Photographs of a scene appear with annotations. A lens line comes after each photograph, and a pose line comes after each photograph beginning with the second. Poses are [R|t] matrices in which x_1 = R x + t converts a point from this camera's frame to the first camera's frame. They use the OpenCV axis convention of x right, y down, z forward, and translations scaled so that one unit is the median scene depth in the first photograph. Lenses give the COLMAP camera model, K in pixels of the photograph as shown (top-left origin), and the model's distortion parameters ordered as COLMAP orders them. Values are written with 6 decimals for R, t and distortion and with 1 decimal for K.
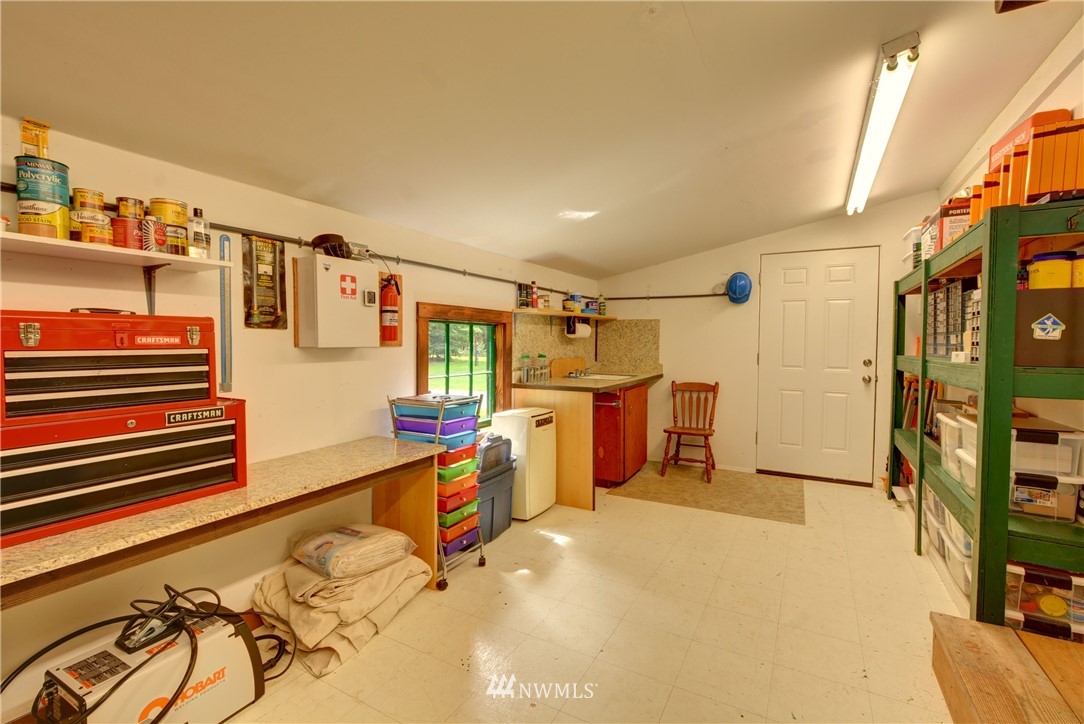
lens RADIAL K [[482.4, 0, 541.2], [0, 482.4, 358.7], [0, 0, 1]] dist [0.000384, 0.000982]
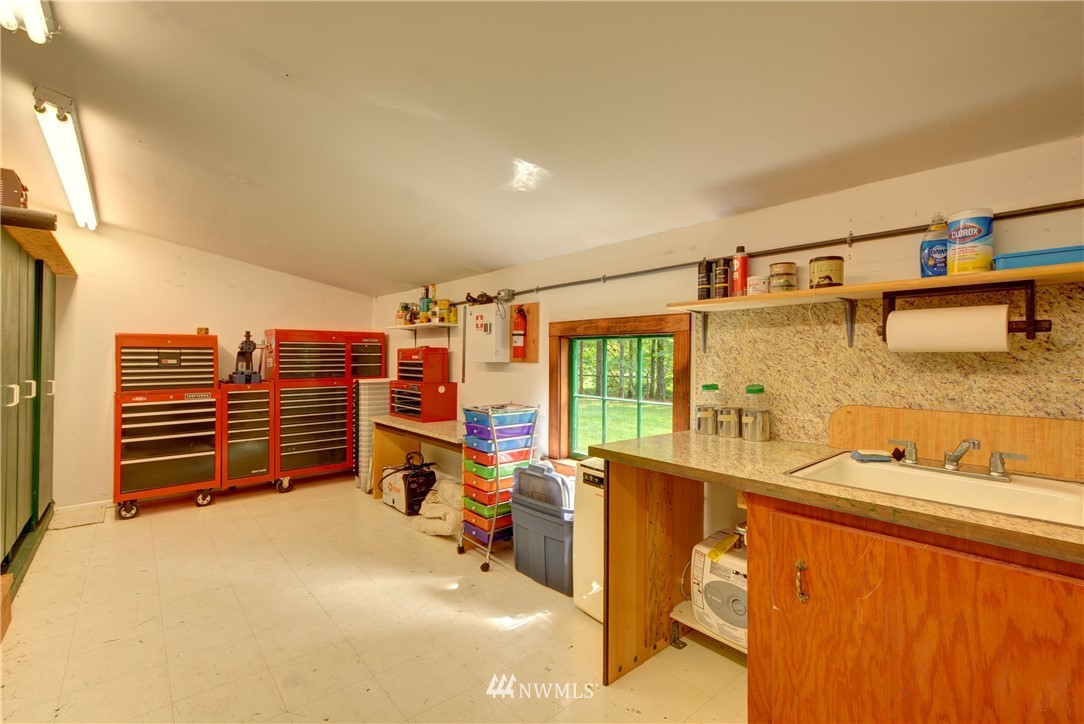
lens RADIAL K [[482.4, 0, 540.5], [0, 482.4, 358.2], [0, 0, 1]] dist [0.000384, 0.000982]
pose [[-0.353956, -0.005932, -0.935243, 0.732442], [-0.044114, 0.998973, 0.010360, -0.045443], [0.934221, 0.044924, -0.353854, 1.304518]]
